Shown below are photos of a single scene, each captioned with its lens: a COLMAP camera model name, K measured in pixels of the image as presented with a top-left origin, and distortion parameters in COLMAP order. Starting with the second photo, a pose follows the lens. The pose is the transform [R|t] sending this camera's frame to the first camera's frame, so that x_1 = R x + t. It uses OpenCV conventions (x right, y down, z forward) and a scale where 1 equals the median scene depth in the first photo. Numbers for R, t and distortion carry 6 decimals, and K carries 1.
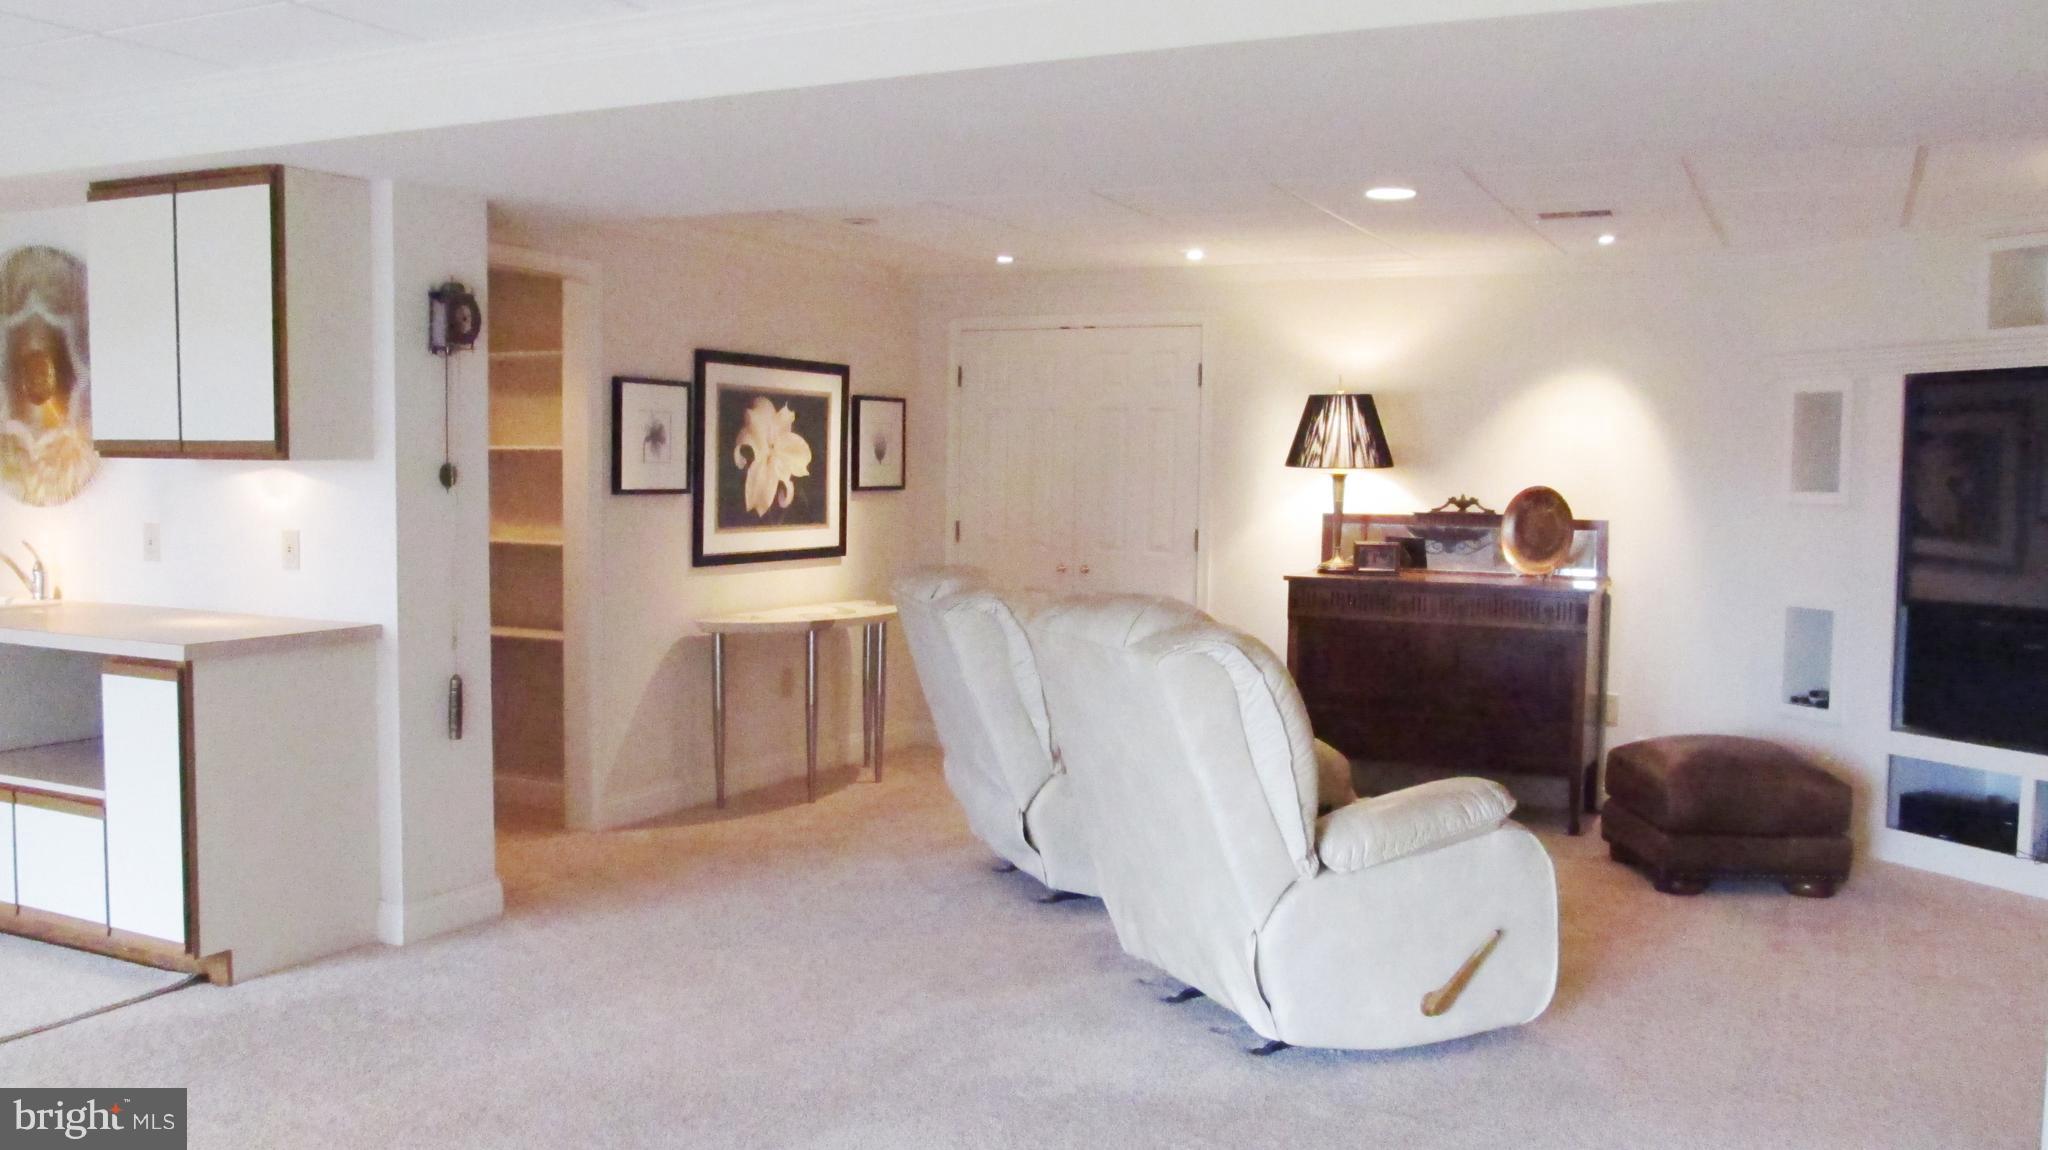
lens RADIAL K [[1697.4, 0, 1034.2], [0, 1697.4, 586.5], [0, 0, 1]] dist [-0.065545, 0.031430]
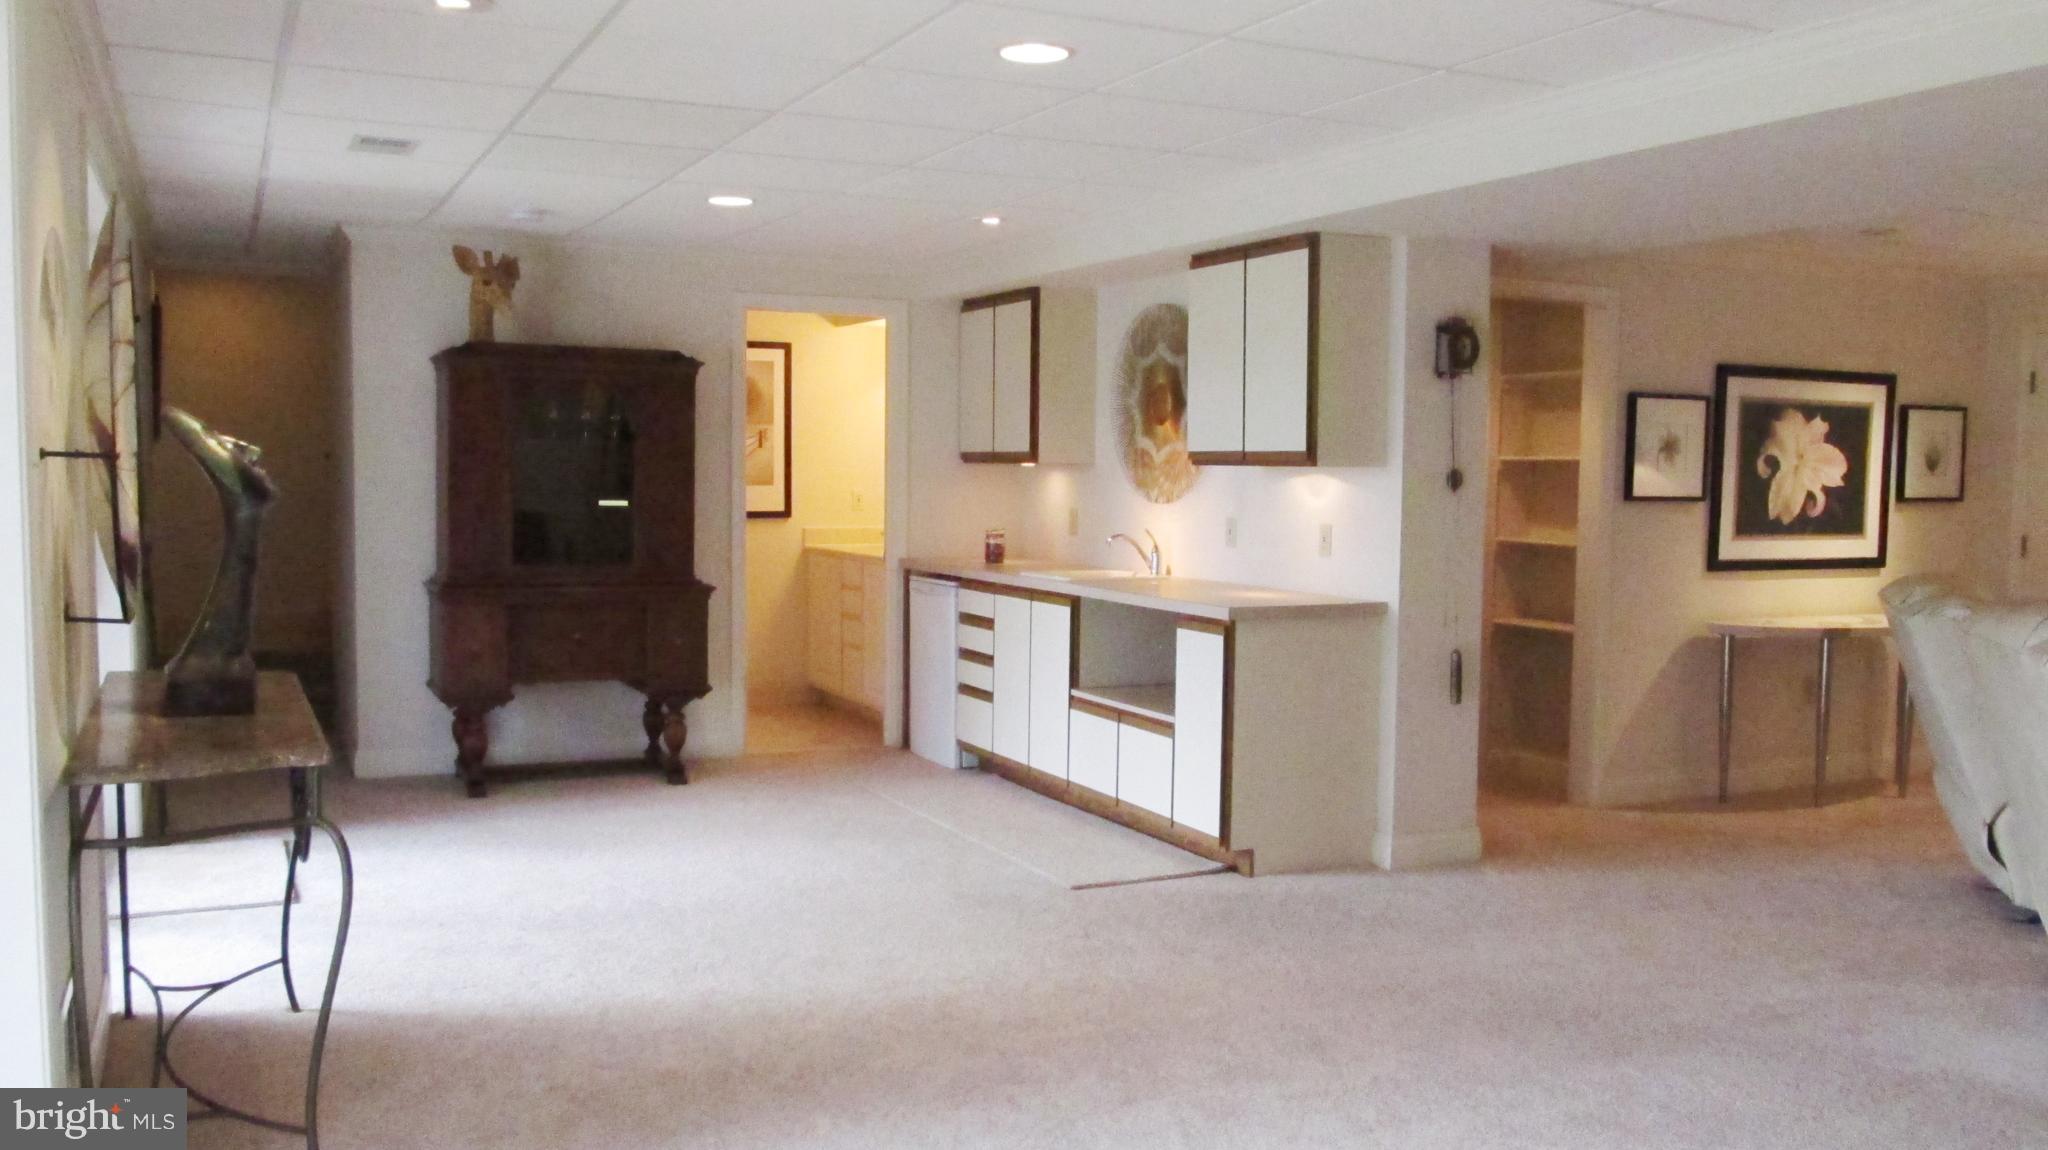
lens RADIAL K [[1697.4, 0, 1019.8], [0, 1697.4, 570.5], [0, 0, 1]] dist [-0.065545, 0.031430]
pose [[0.782172, 0.030859, -0.622298, 0.152577], [-0.044448, 0.998992, -0.006329, 0.018067], [0.621475, 0.032611, 0.782755, -0.111159]]
